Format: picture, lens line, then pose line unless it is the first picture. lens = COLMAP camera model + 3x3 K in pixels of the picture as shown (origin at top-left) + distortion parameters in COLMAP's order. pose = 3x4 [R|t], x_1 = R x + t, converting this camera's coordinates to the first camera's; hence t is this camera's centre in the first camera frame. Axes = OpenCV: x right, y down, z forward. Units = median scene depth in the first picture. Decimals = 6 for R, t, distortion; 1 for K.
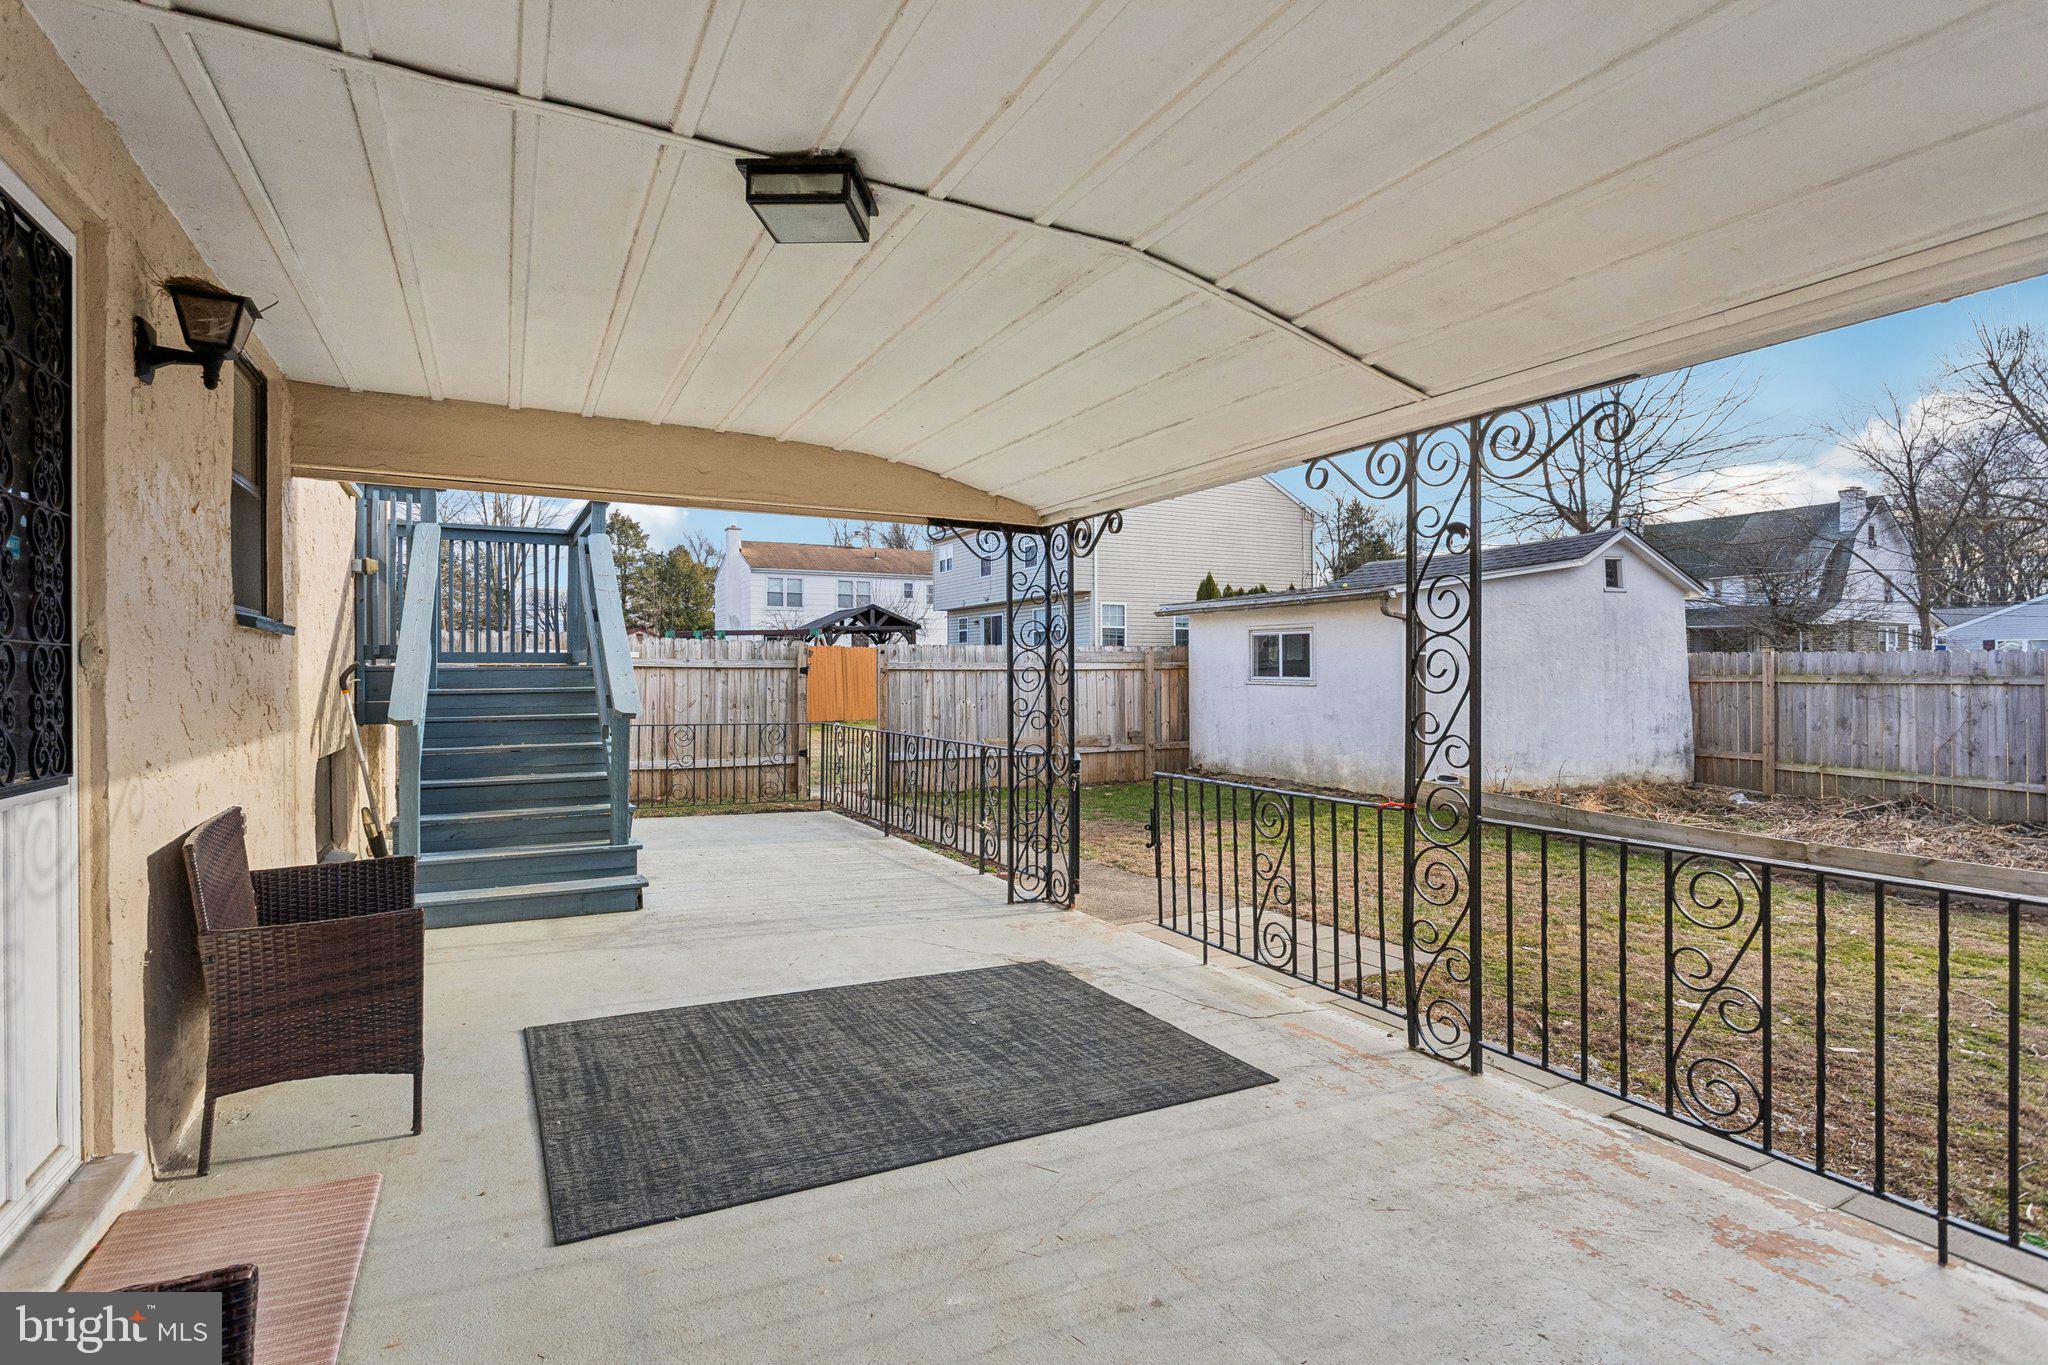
lens RADIAL K [[1026.4, 0, 1002.7], [0, 1026.4, 656.8], [0, 0, 1]] dist [-0.024726, 0.019700]
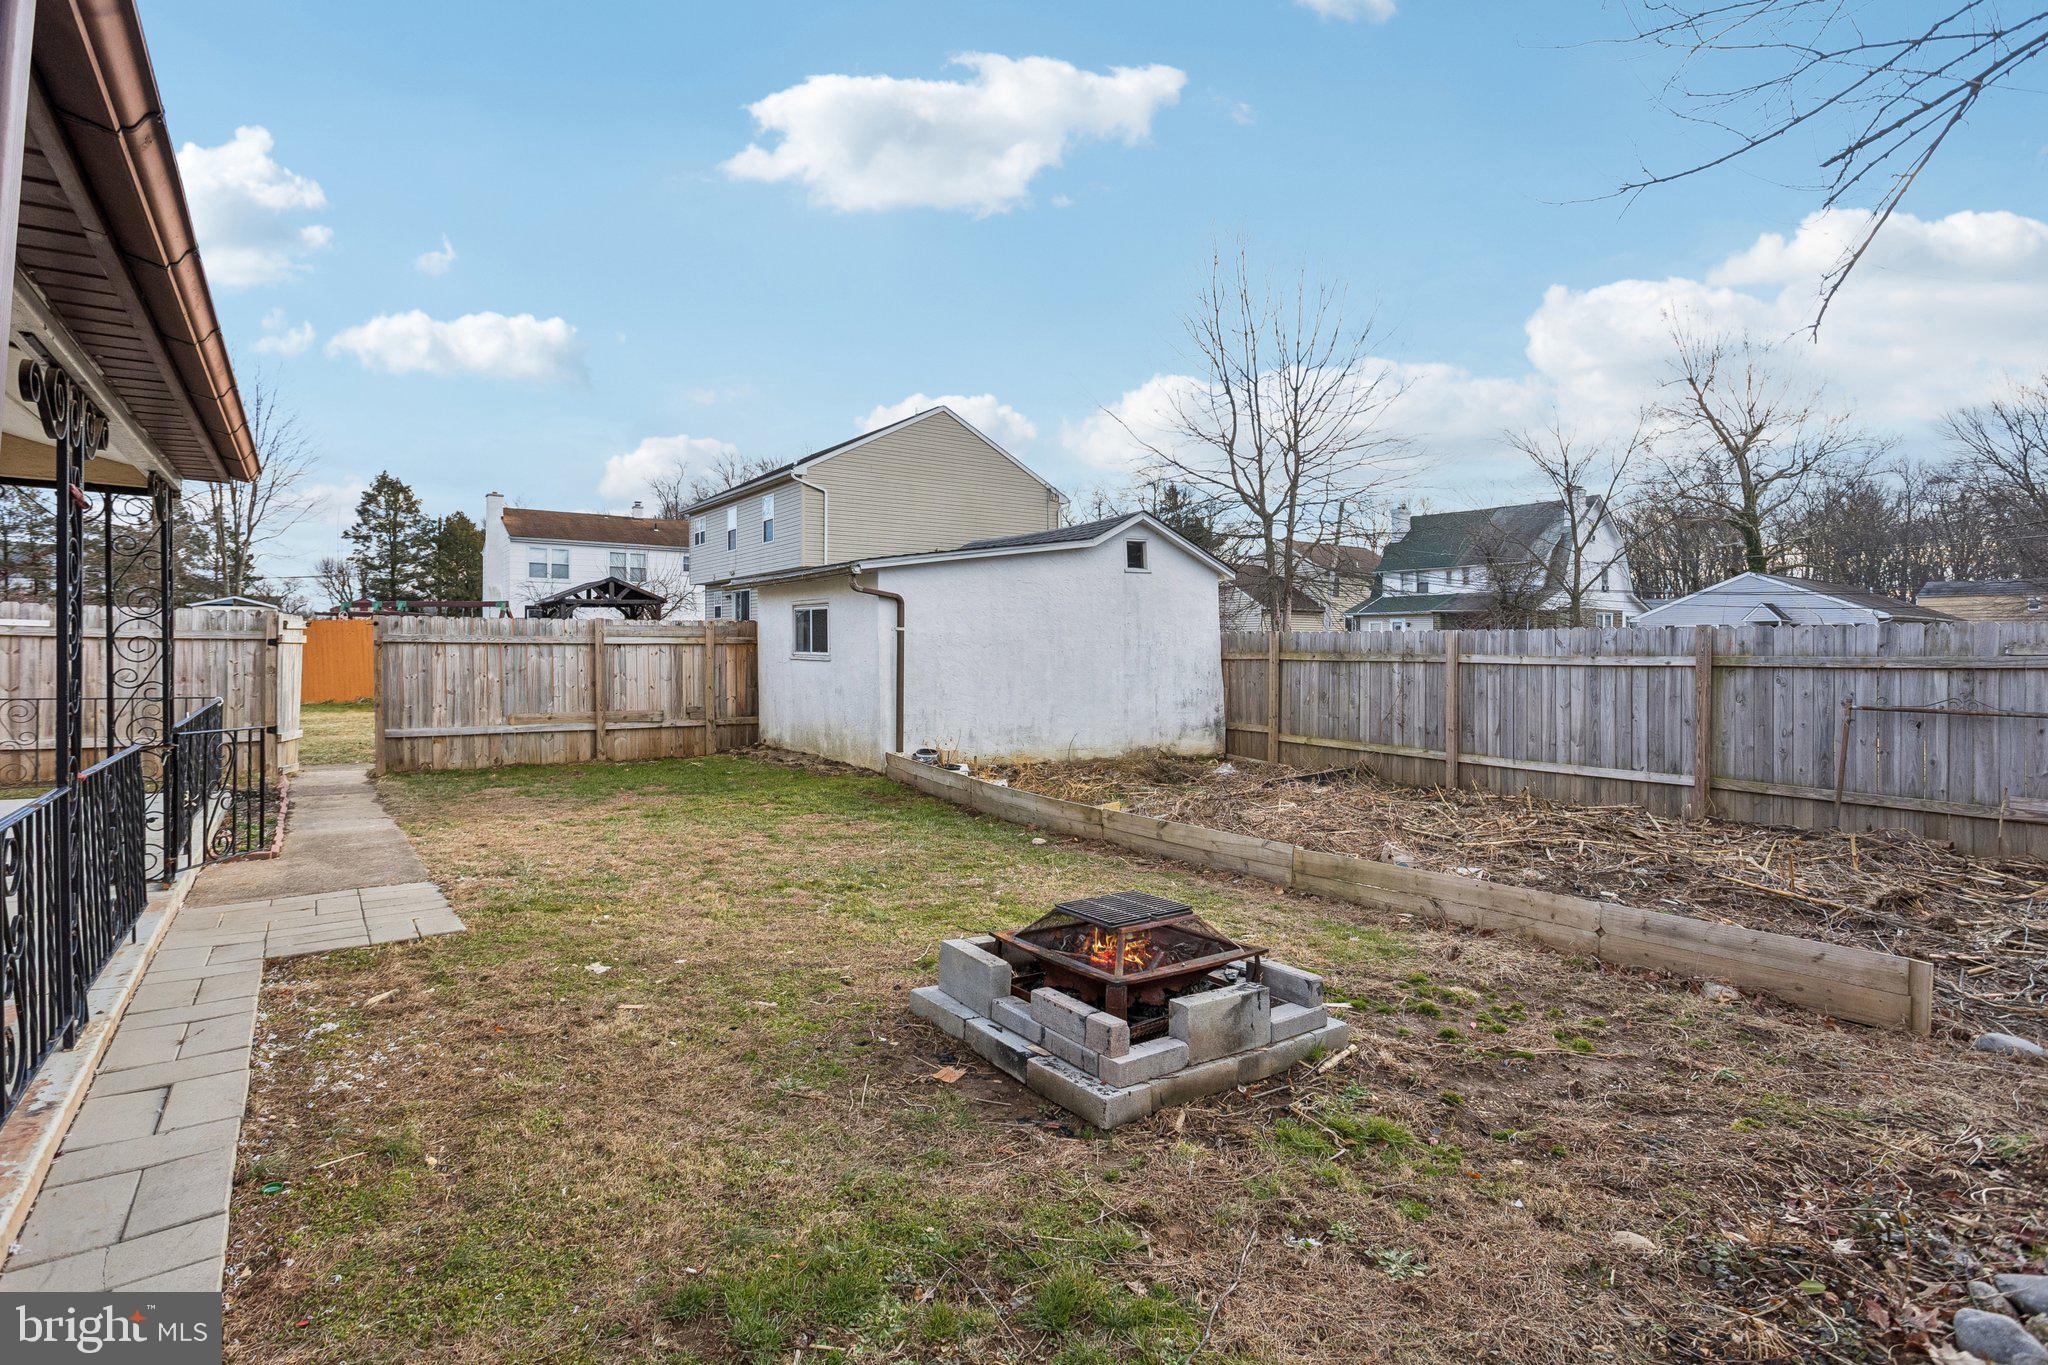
lens RADIAL K [[1026.4, 0, 1002.7], [0, 1026.4, 656.8], [0, 0, 1]] dist [-0.024726, 0.019700]
pose [[0.988909, 0.004830, 0.148441, 0.296763], [-0.008052, 0.999745, 0.021106, 0.001634], [-0.148301, -0.022067, 0.988696, -0.019519]]
